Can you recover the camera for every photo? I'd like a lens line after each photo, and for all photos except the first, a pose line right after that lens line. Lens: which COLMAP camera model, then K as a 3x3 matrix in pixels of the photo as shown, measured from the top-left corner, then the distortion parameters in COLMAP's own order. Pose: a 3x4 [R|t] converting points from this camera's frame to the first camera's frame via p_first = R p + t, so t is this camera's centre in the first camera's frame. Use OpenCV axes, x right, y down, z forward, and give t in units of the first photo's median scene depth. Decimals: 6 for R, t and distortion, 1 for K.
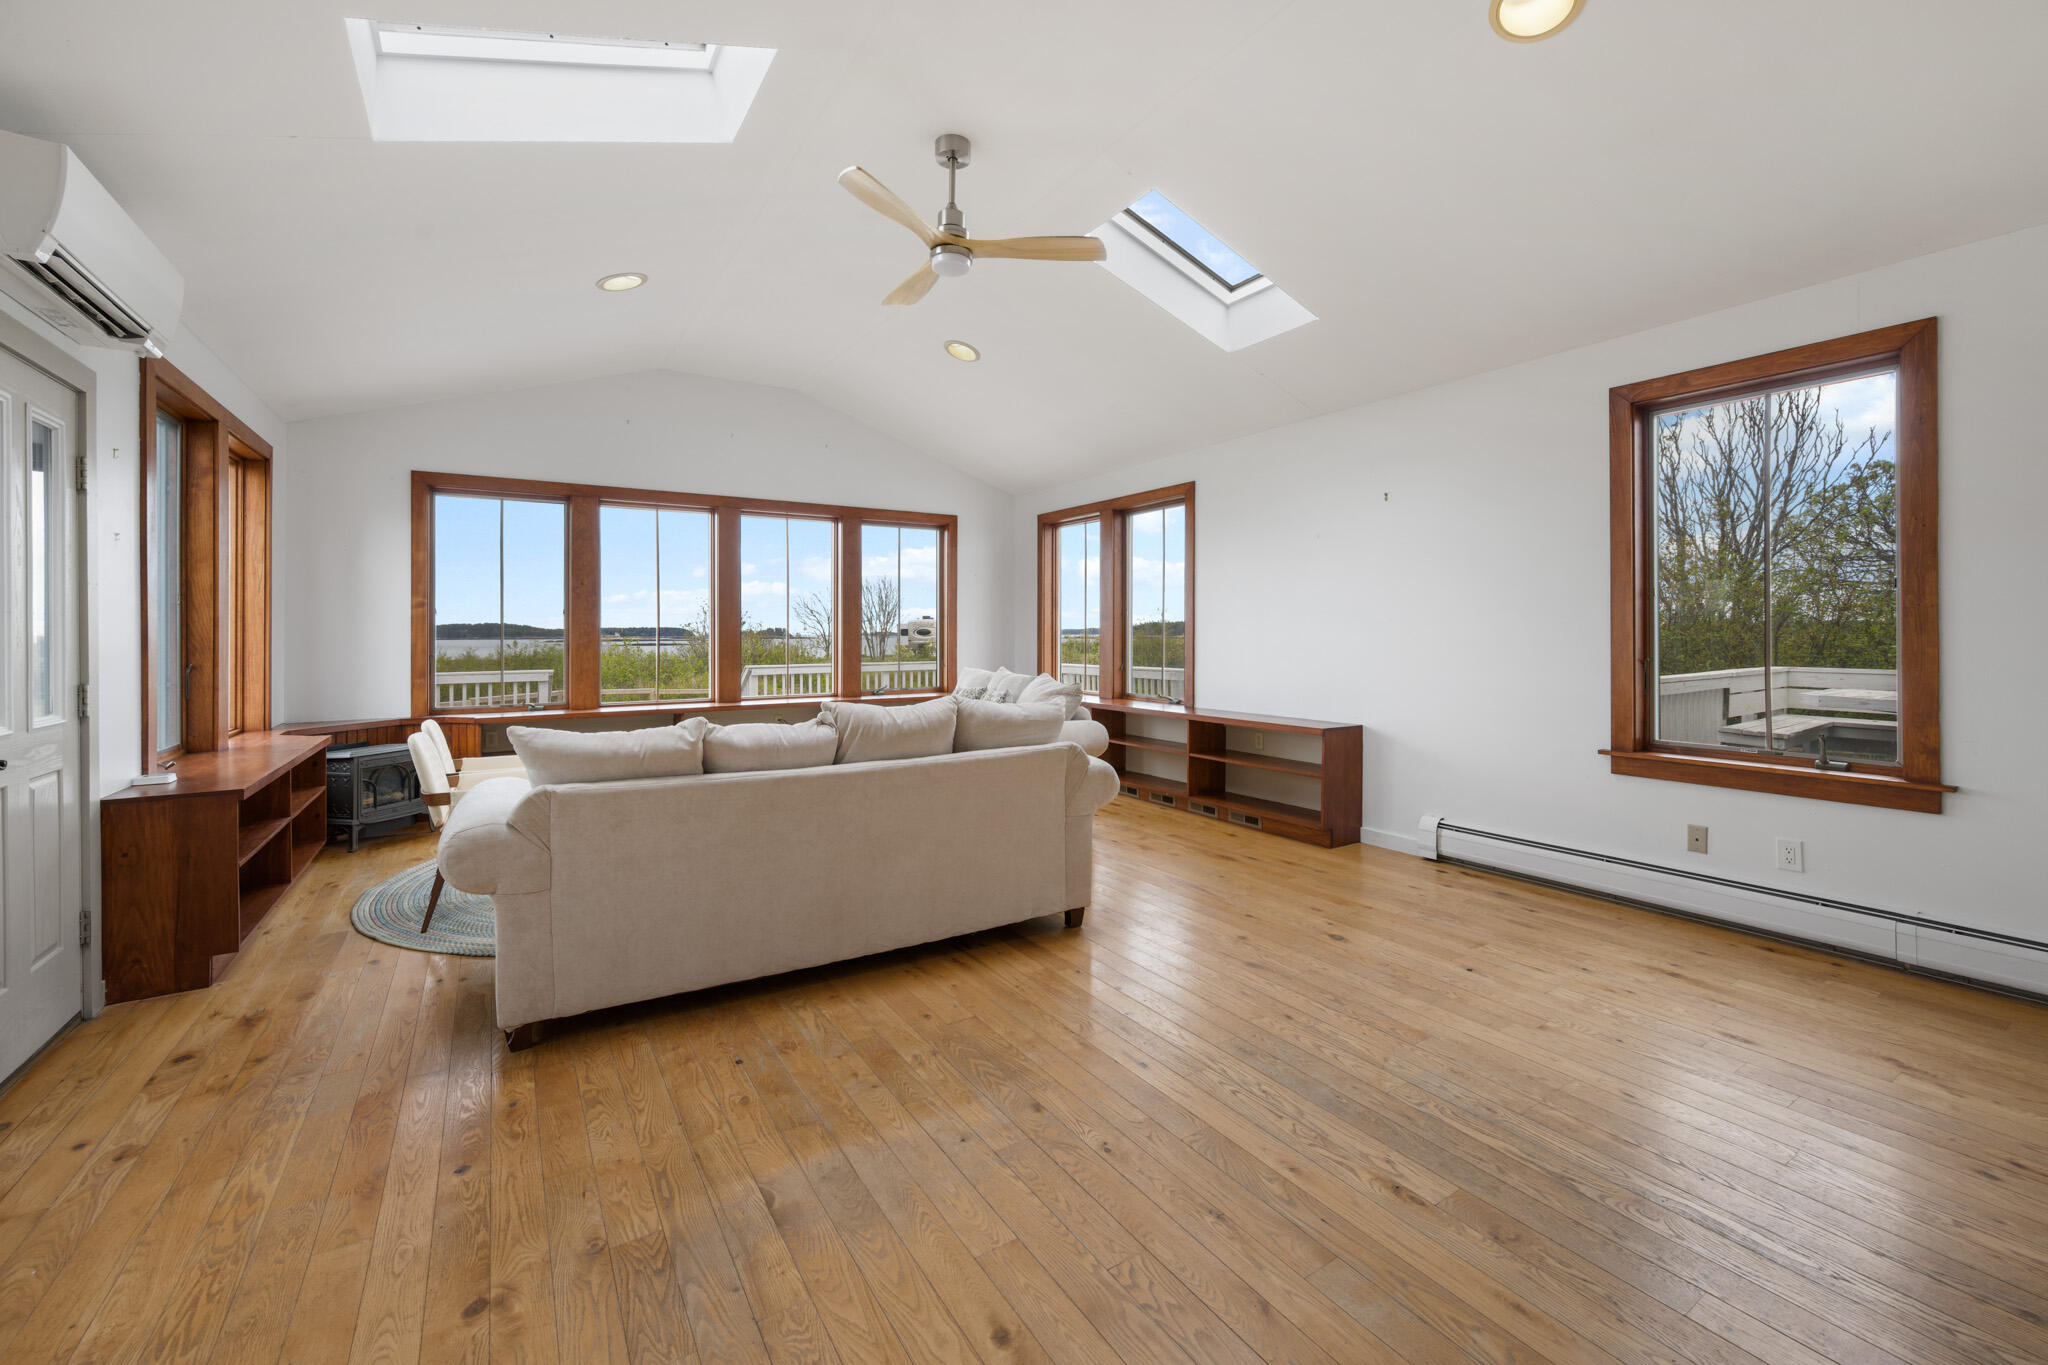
lens RADIAL K [[834.5, 0, 1024.2], [0, 834.5, 630.4], [0, 0, 1]] dist [-0.001679, -0.000503]
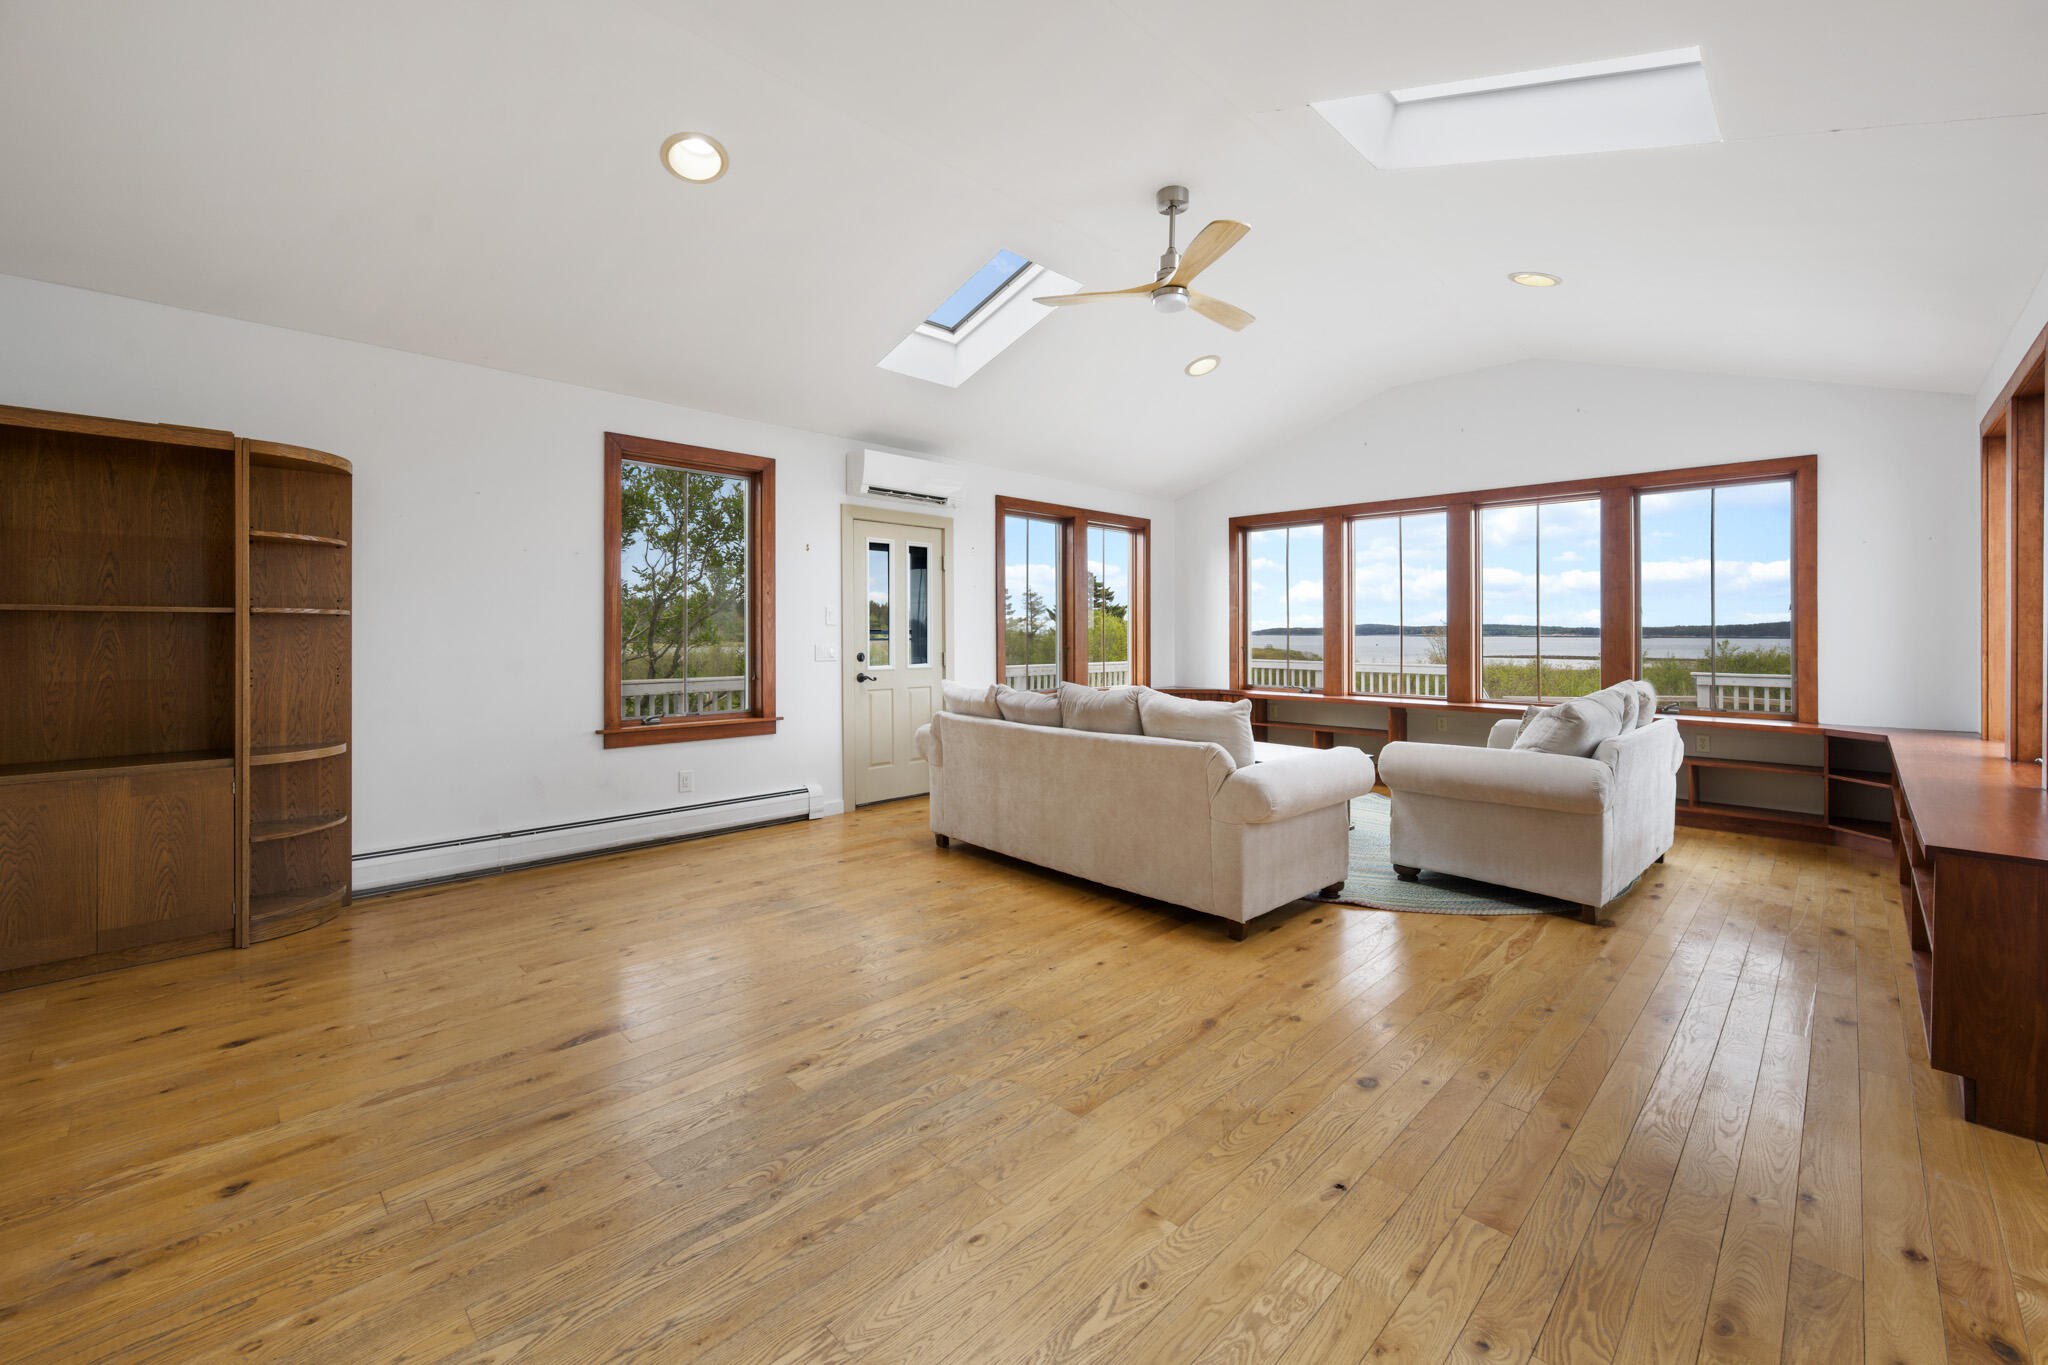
lens RADIAL K [[823.5, 0, 1020.7], [0, 823.5, 639.3], [0, 0, 1]] dist [-0.002649, -0.000177]
pose [[0.212320, 0.013465, -0.977108, 1.014333], [0.000066, 0.999905, 0.013793, -0.002834], [0.977200, -0.002993, 0.212299, 0.610772]]
